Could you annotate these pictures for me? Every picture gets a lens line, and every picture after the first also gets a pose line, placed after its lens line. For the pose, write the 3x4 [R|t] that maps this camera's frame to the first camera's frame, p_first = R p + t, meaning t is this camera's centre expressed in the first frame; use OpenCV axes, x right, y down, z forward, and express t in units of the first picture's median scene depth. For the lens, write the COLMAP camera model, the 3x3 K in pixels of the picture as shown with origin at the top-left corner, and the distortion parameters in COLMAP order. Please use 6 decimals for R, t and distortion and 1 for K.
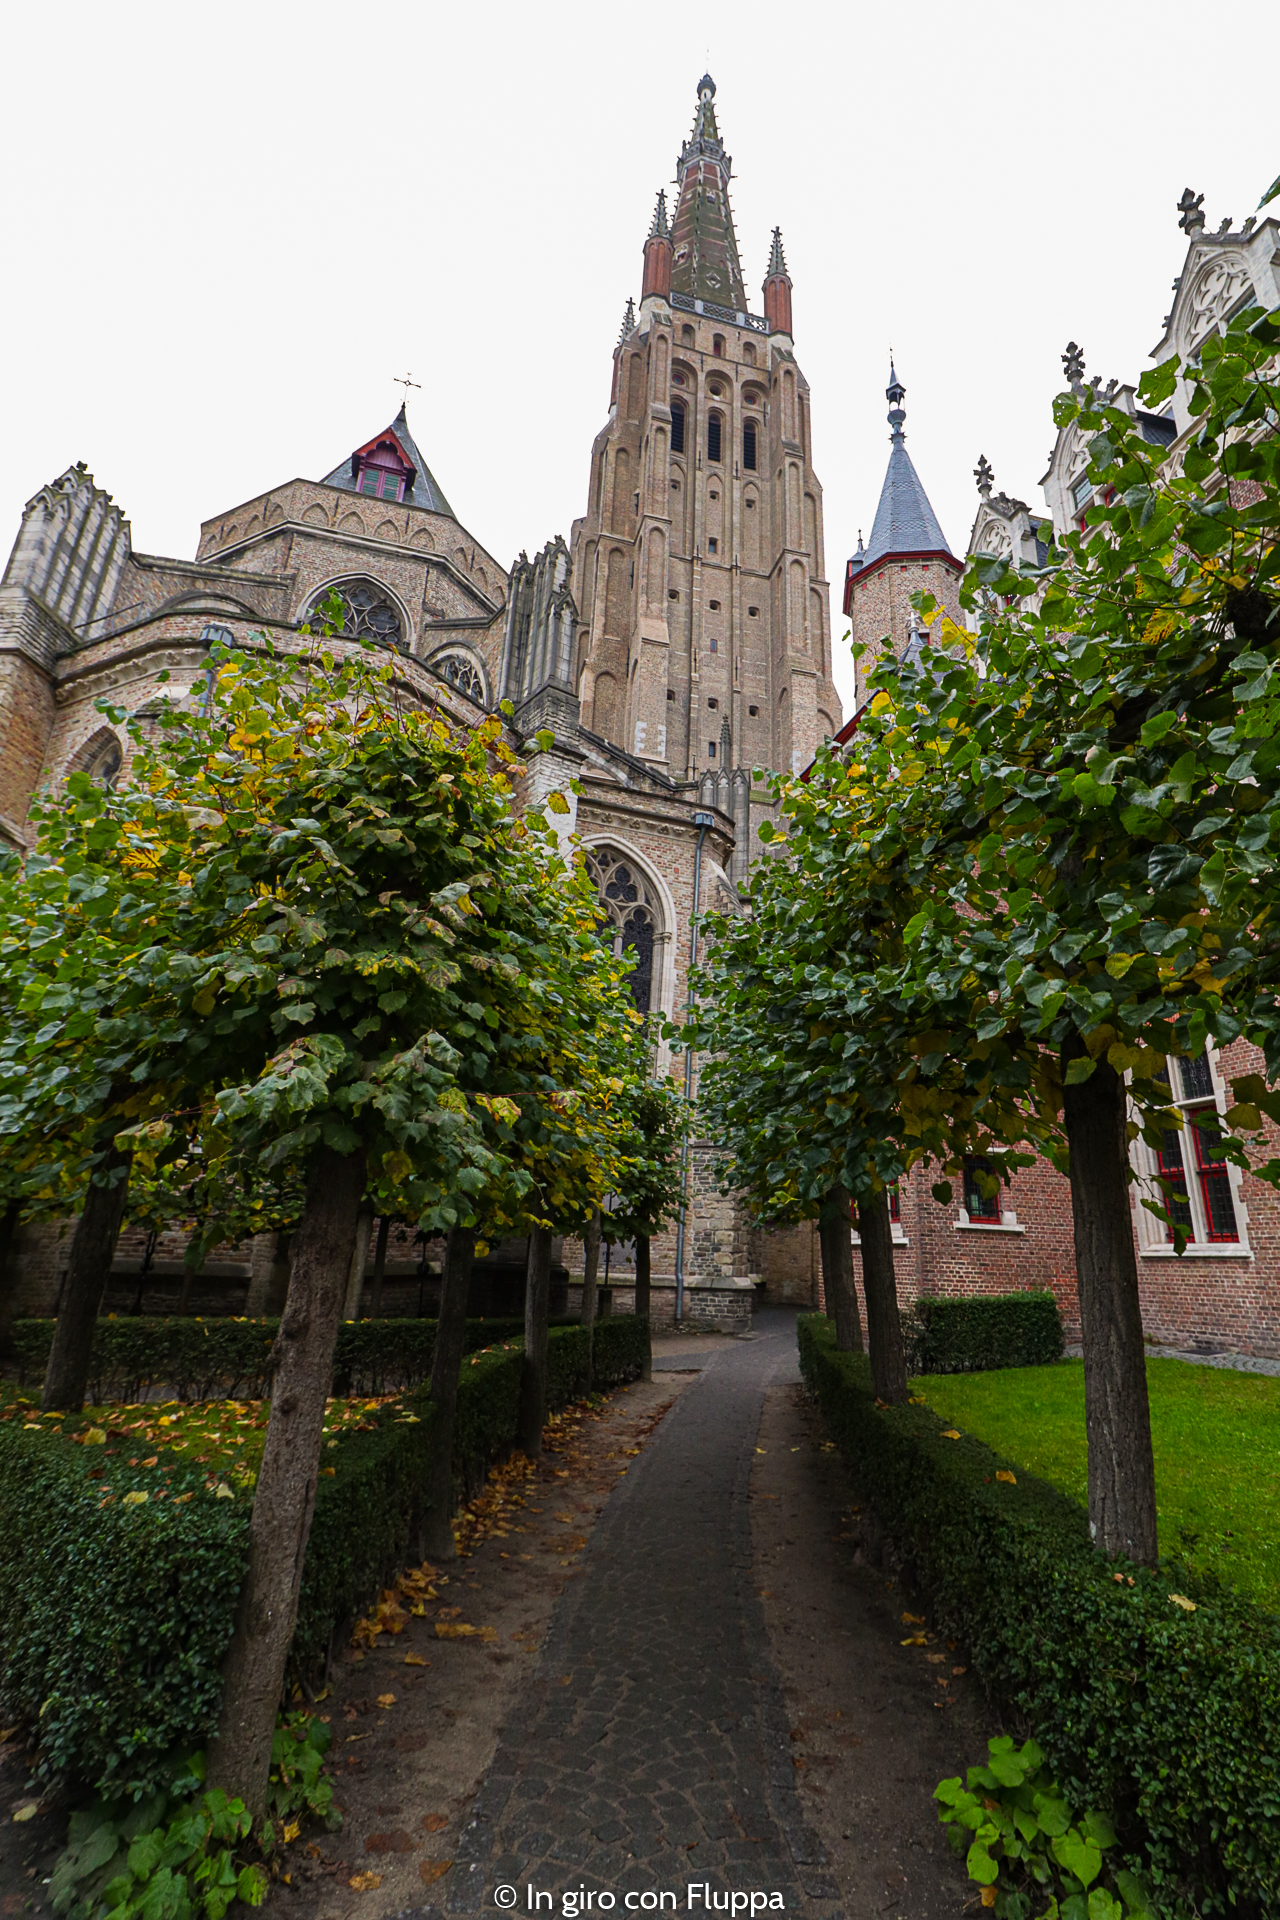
lens RADIAL K [[982.2, 0, 671.9], [0, 982.2, 866.4], [0, 0, 1]] dist [0.005081, -0.001730]
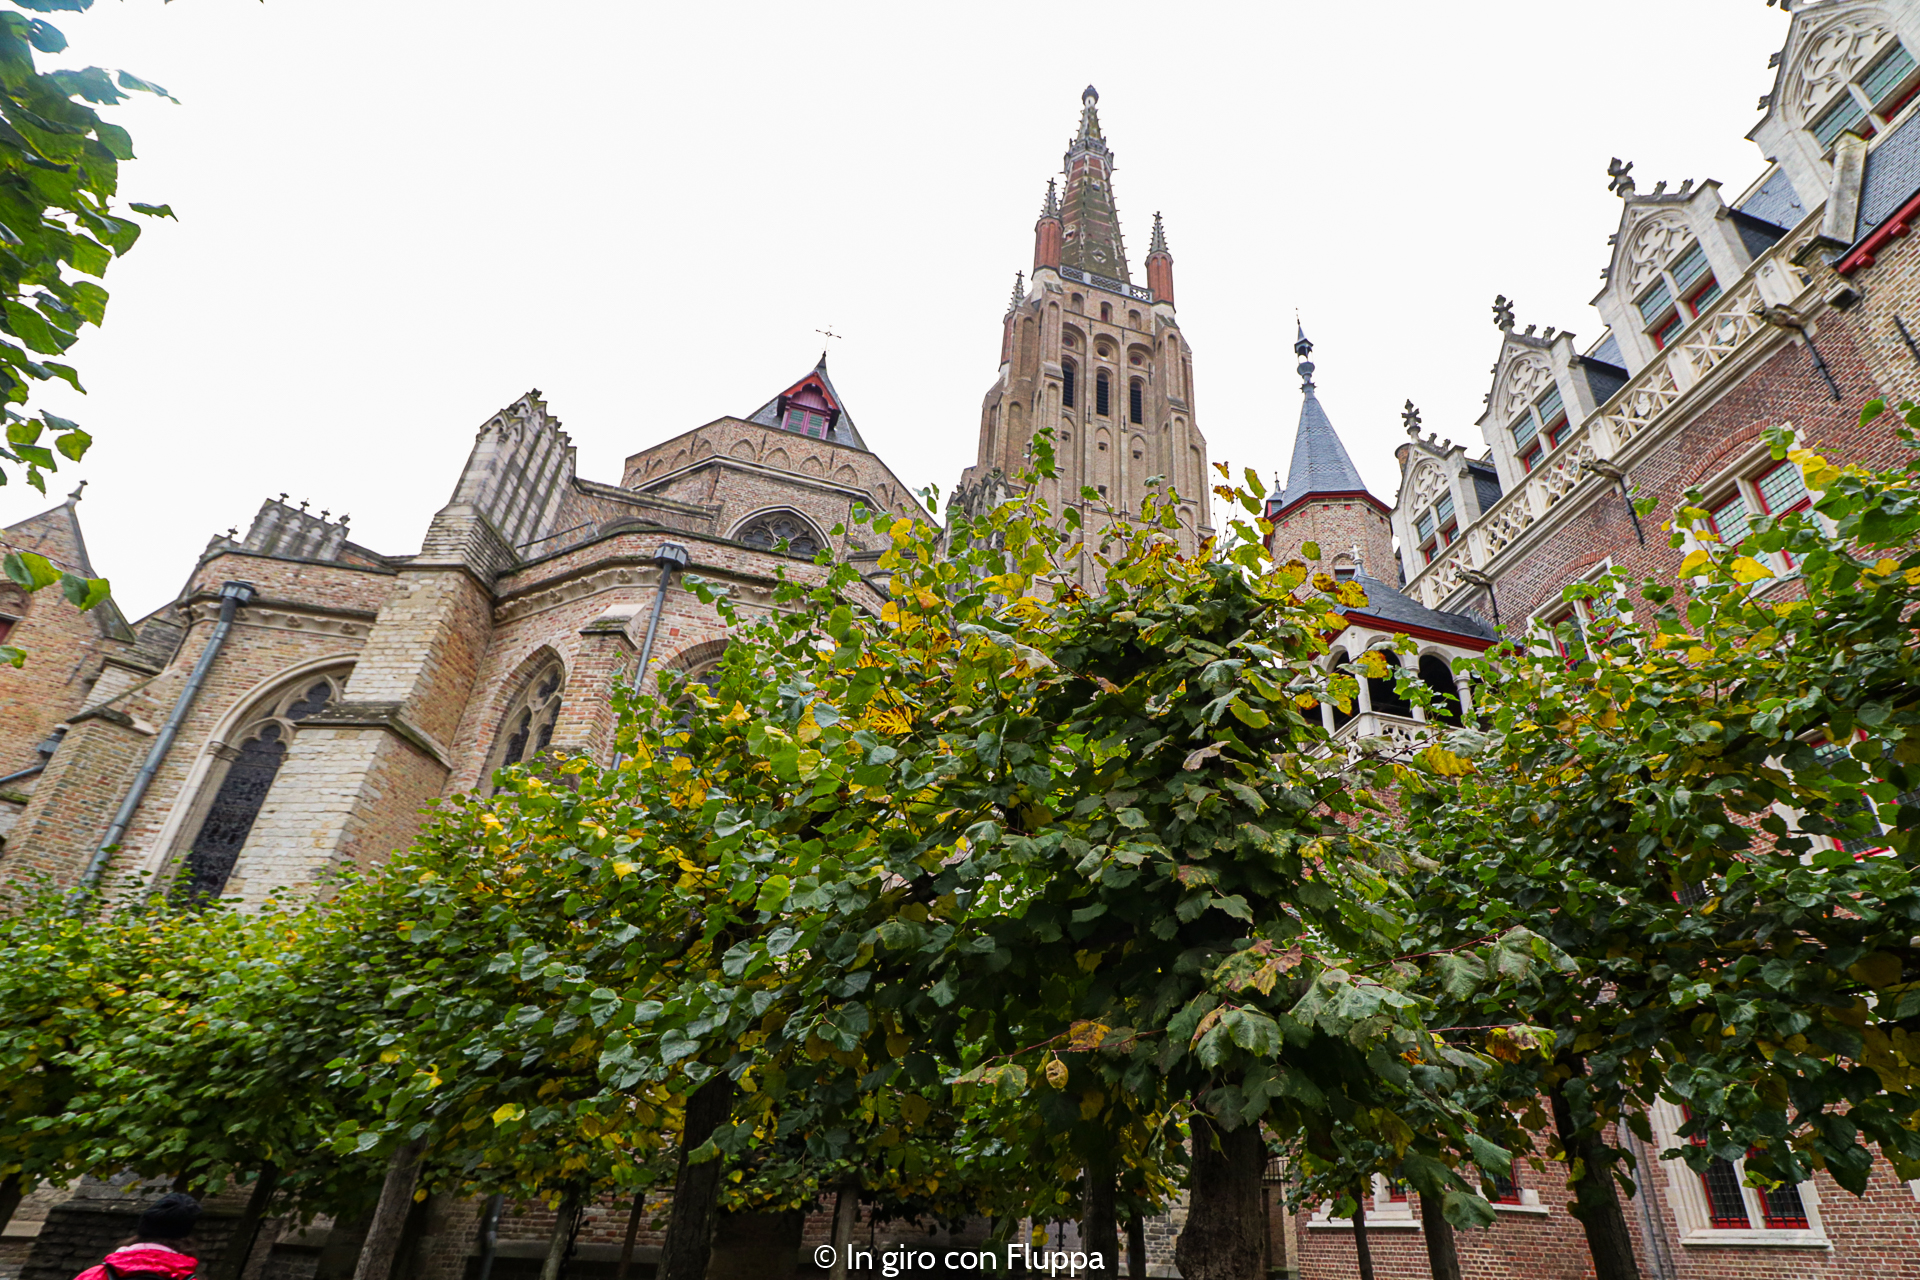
lens RADIAL K [[982.2, 0, 1049.1], [0, 982.2, 659.5], [0, 0, 1]] dist [0.005081, -0.001730]
pose [[0.999874, 0.011233, 0.011197, -0.054165], [-0.009391, 0.988210, -0.152817, 0.008394], [-0.012782, 0.152693, 0.988191, 0.025095]]
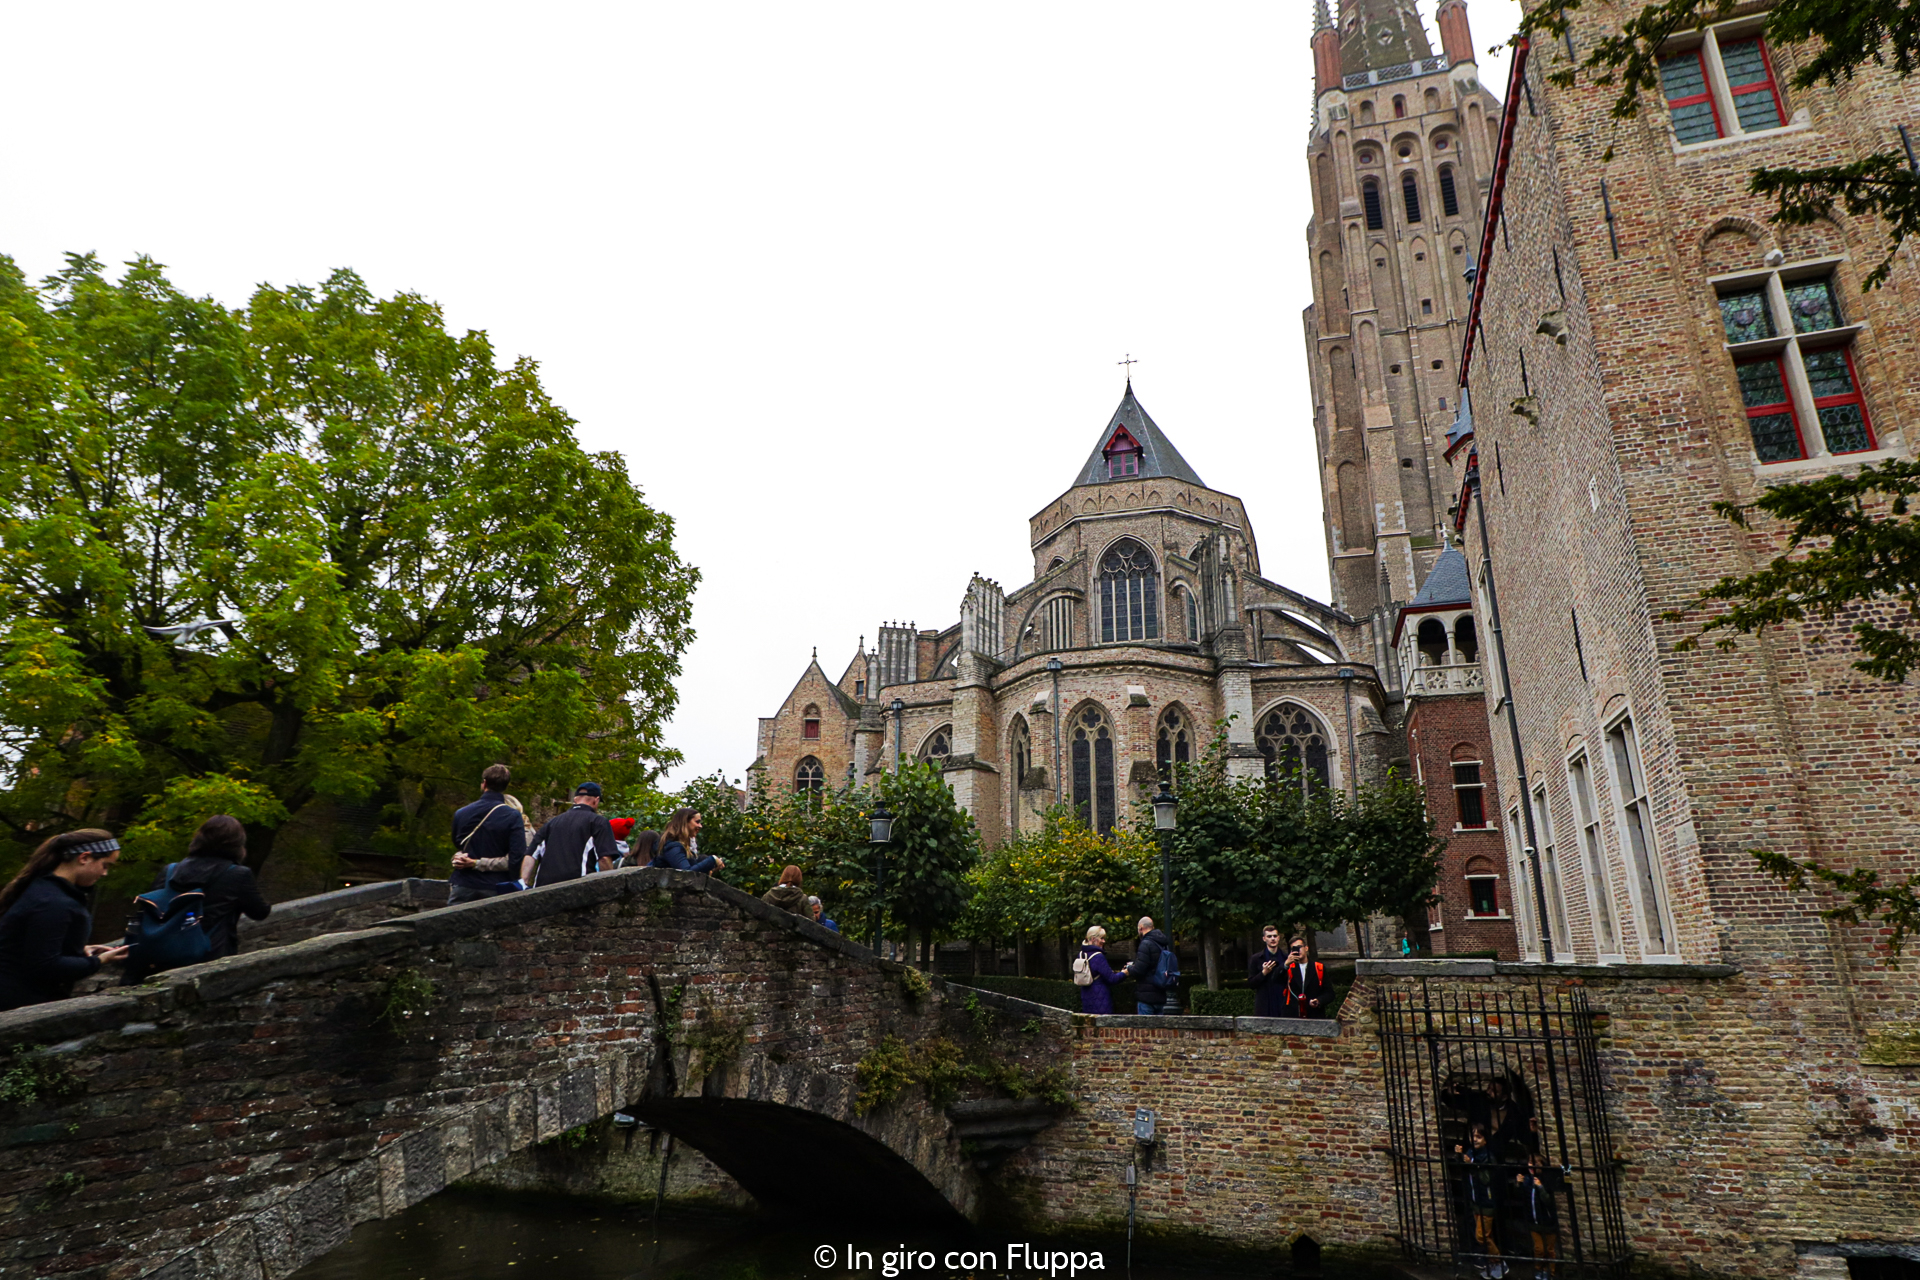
lens RADIAL K [[982.2, 0, 1049.1], [0, 982.2, 659.5], [0, 0, 1]] dist [0.005081, -0.001730]
pose [[0.861884, -0.185280, -0.472046, 0.286773], [0.226316, 0.973558, 0.031093, -0.174717], [0.453803, -0.133630, 0.881025, -0.468199]]
